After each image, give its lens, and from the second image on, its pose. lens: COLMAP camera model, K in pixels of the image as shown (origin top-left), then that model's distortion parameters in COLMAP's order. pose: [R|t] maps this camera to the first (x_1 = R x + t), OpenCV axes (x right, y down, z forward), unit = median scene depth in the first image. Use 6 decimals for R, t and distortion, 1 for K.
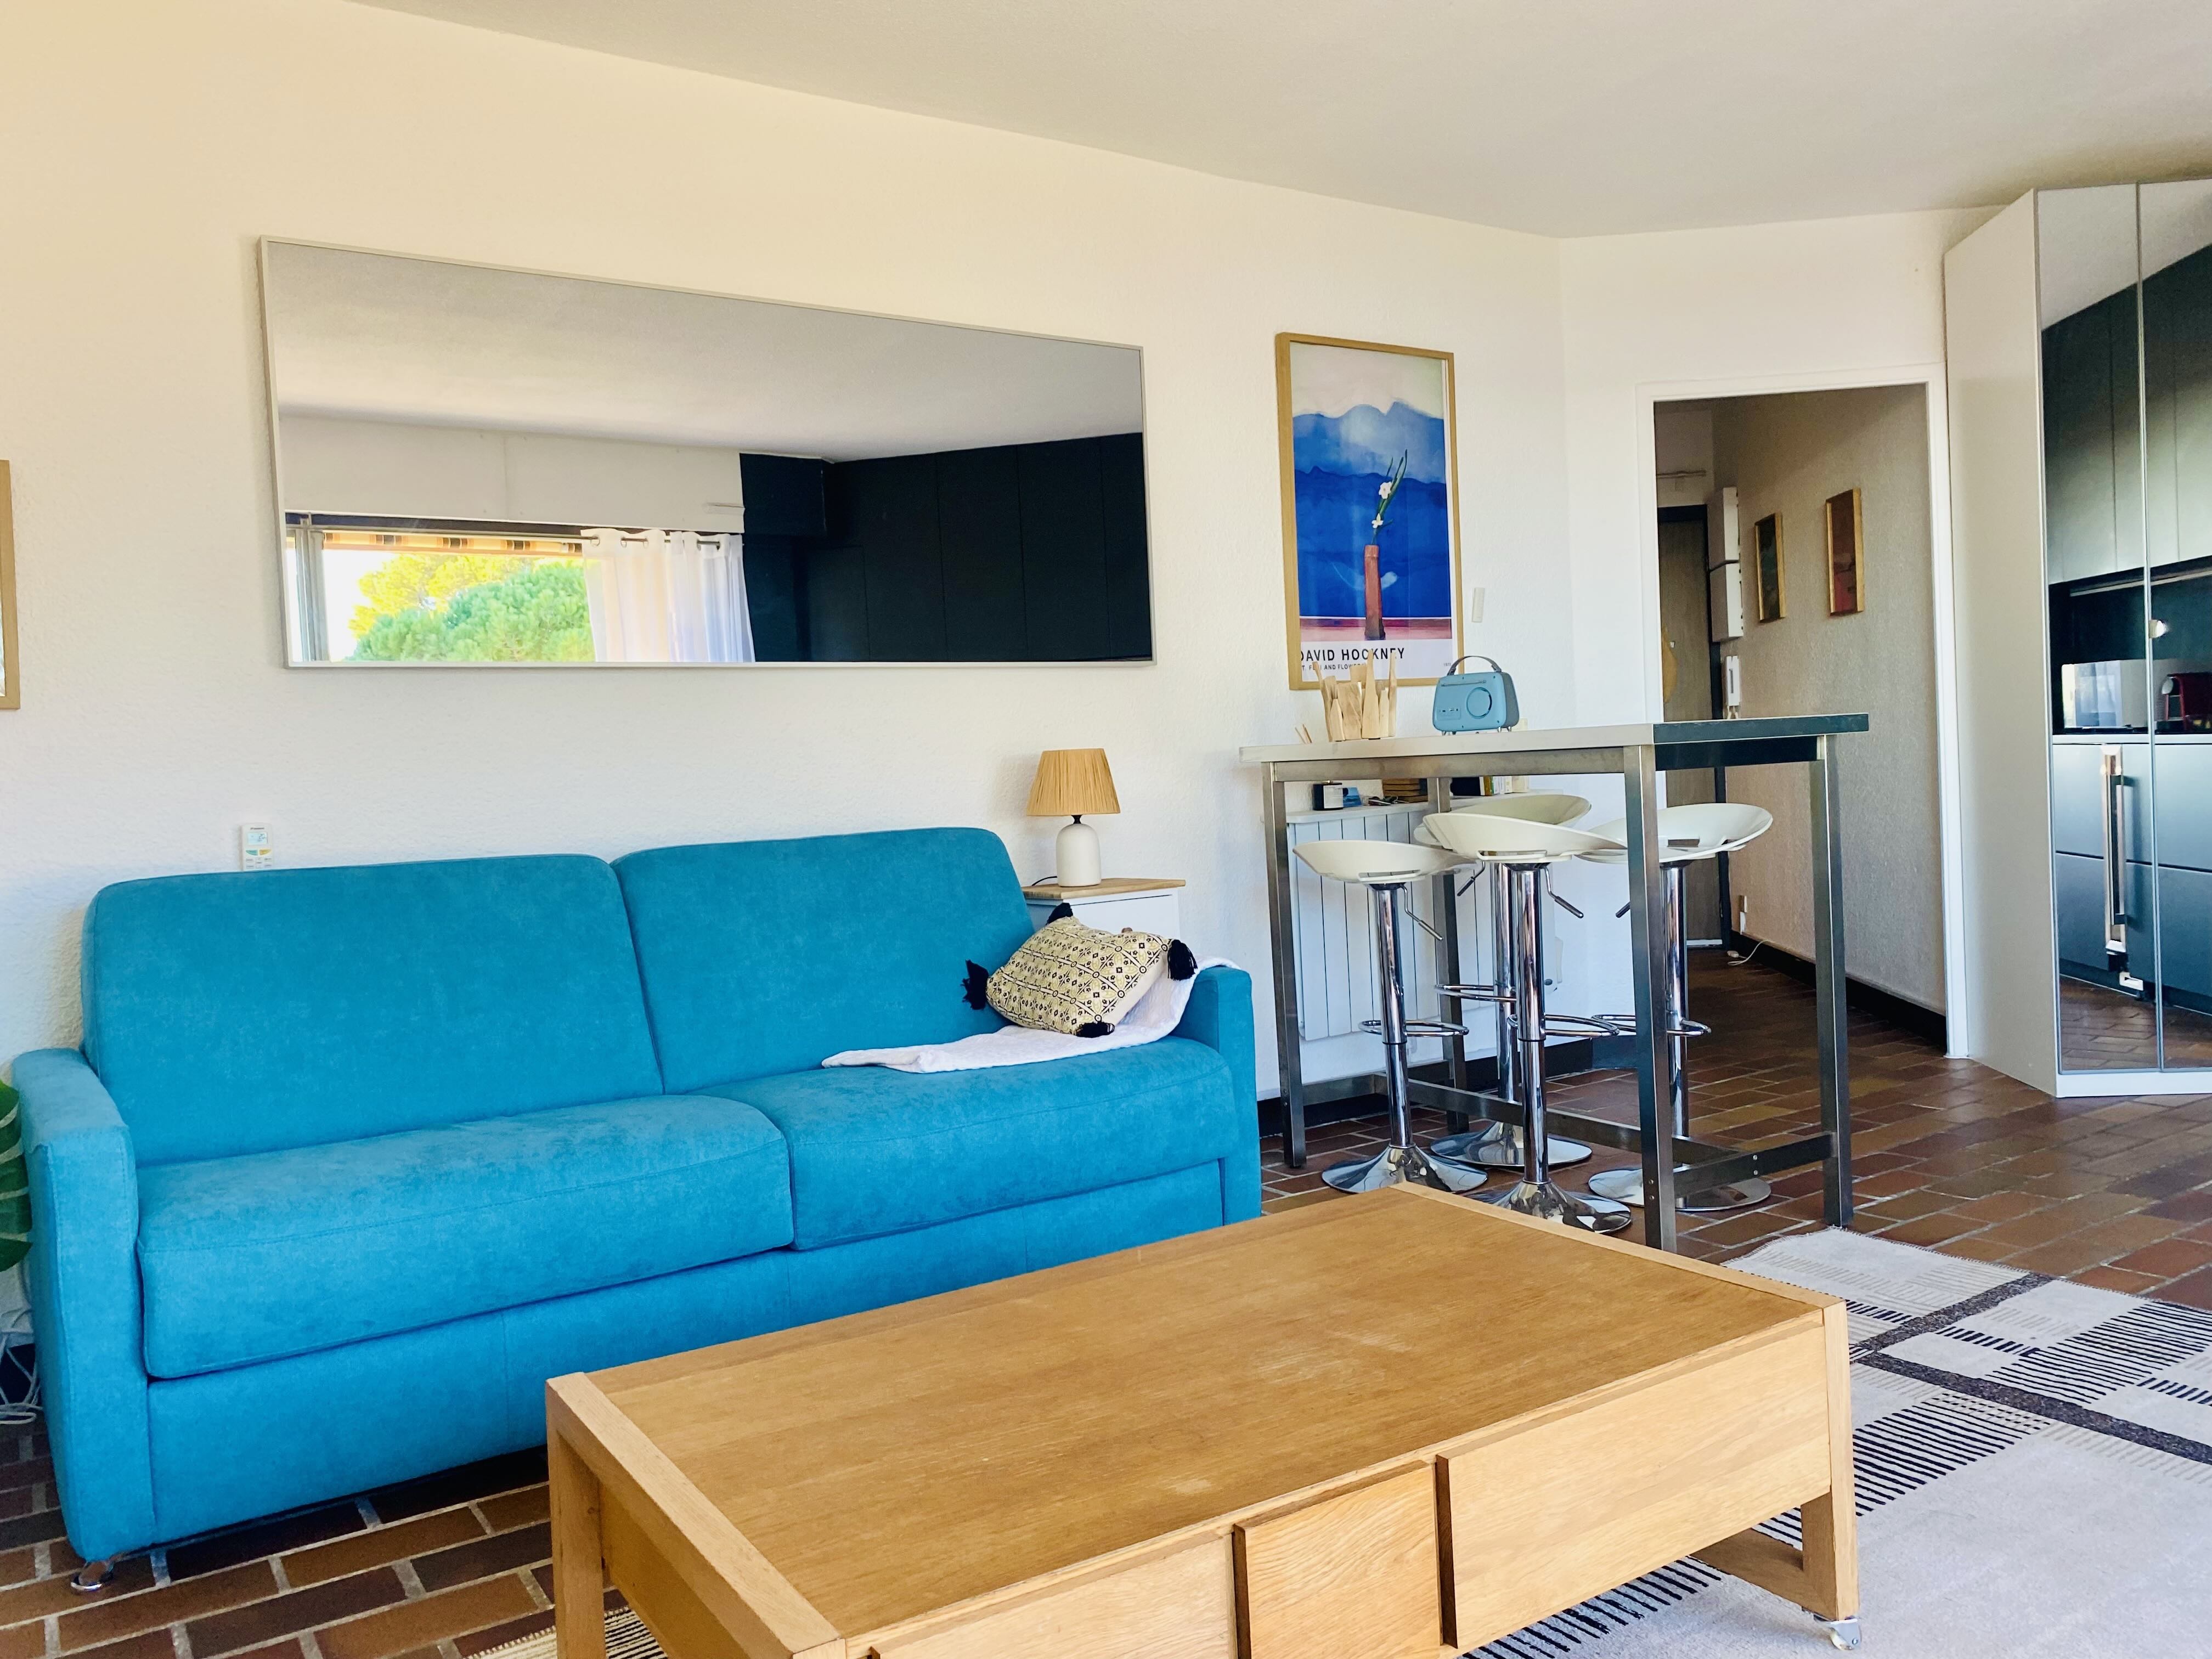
lens RADIAL K [[1677.6, 0, 1091.1], [0, 1677.6, 813.2], [0, 0, 1]] dist [0.011605, -0.009449]
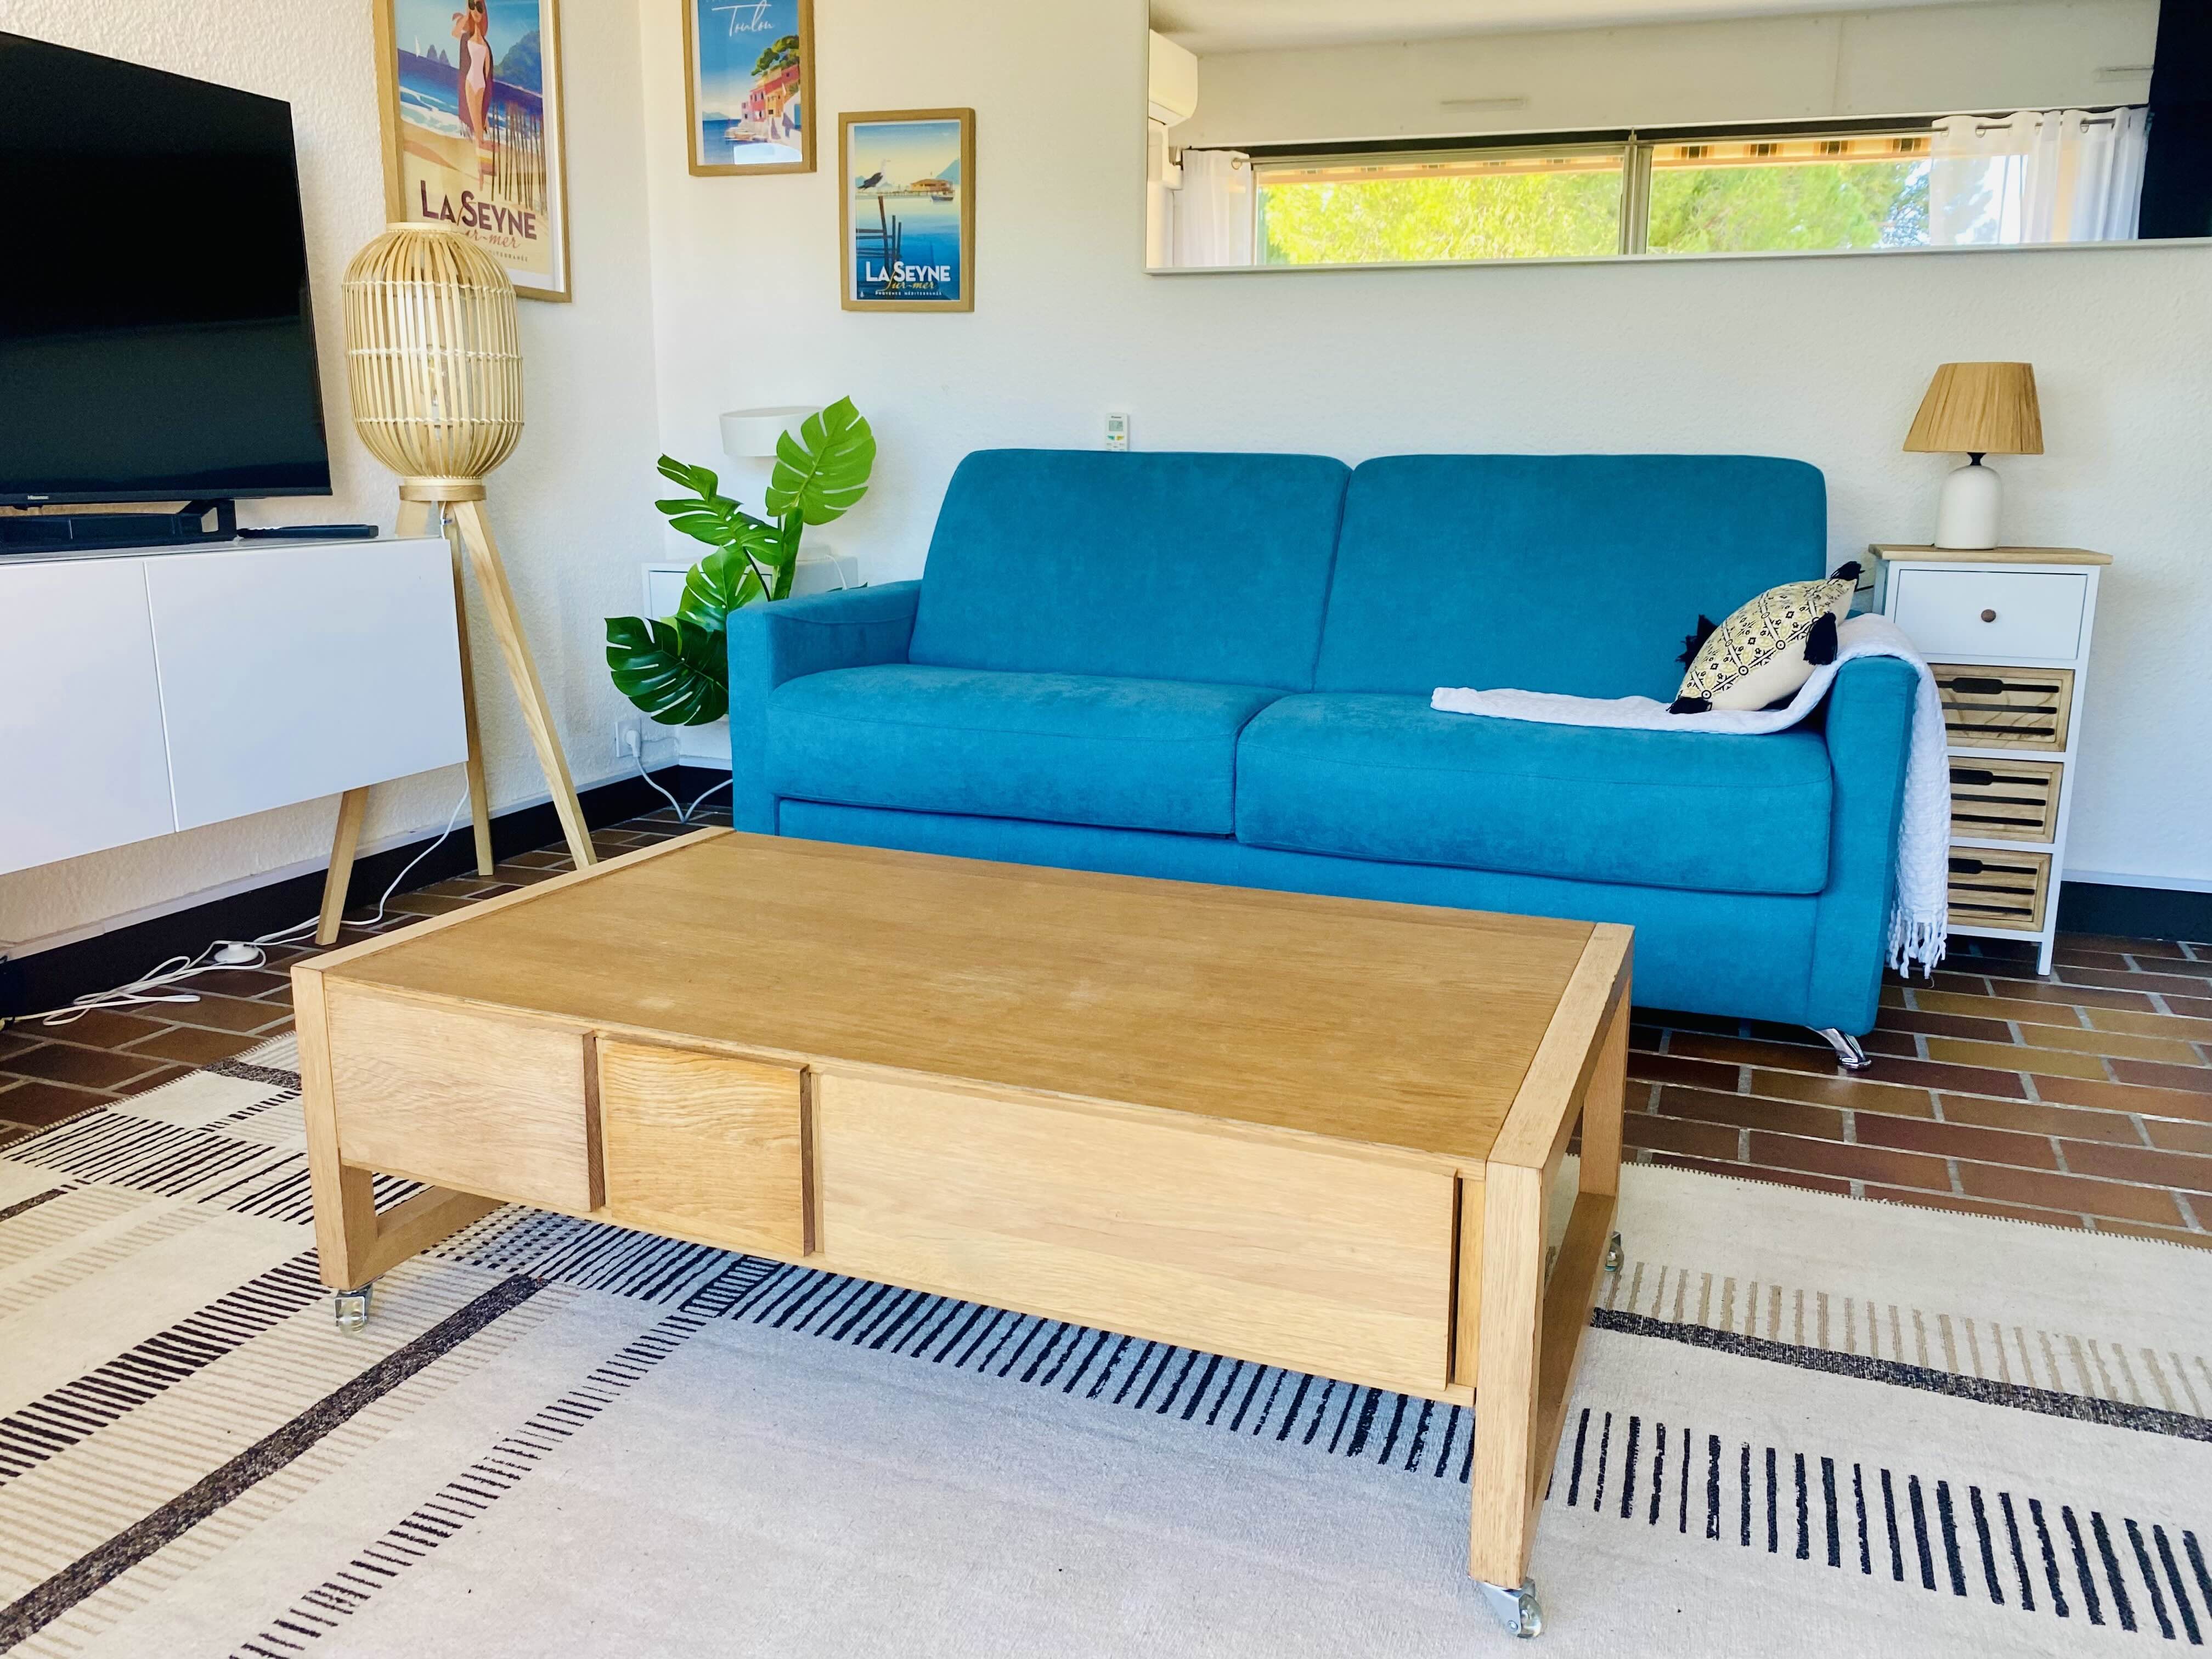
lens RADIAL K [[1677.6, 0, 1098.8], [0, 1677.6, 835.6], [0, 0, 1]] dist [0.011605, -0.009449]
pose [[0.591619, 0.232496, -0.771967, 0.820009], [-0.063730, 0.968007, 0.242696, 0.017179], [0.803695, -0.094386, 0.587508, 0.486978]]
